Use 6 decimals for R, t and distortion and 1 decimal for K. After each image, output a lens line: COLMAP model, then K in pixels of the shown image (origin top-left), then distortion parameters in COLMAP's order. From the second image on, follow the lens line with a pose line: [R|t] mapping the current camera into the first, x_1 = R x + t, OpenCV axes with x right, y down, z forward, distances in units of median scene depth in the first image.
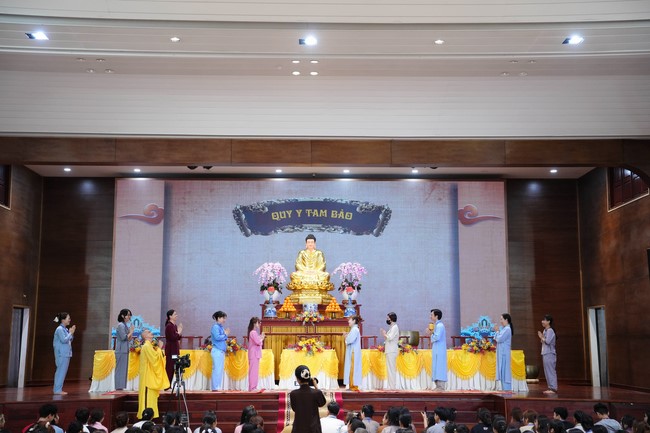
lens RADIAL K [[906.3, 0, 324.3], [0, 906.3, 216.9], [0, 0, 1]] dist [0.220107, 0.000000]
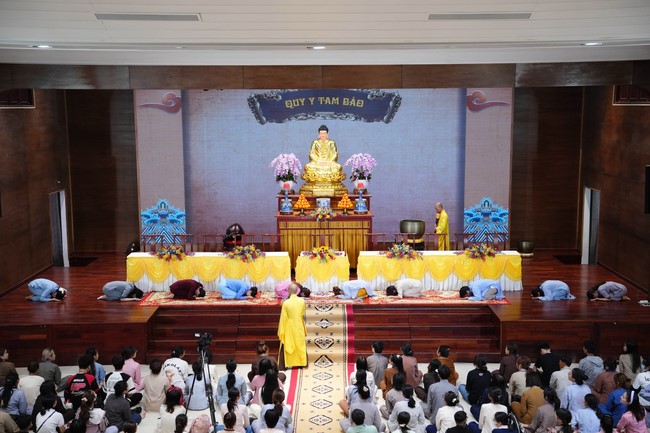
lens RADIAL K [[834.3, 0, 325.2], [0, 834.3, 216.2], [0, 0, 1]] dist [0.151358, 0.000000]
pose [[0.999826, -0.005950, -0.017661, 0.003553], [0.010771, 0.957853, 0.287058, -0.155674], [0.015208, -0.287199, 0.957750, 0.052977]]
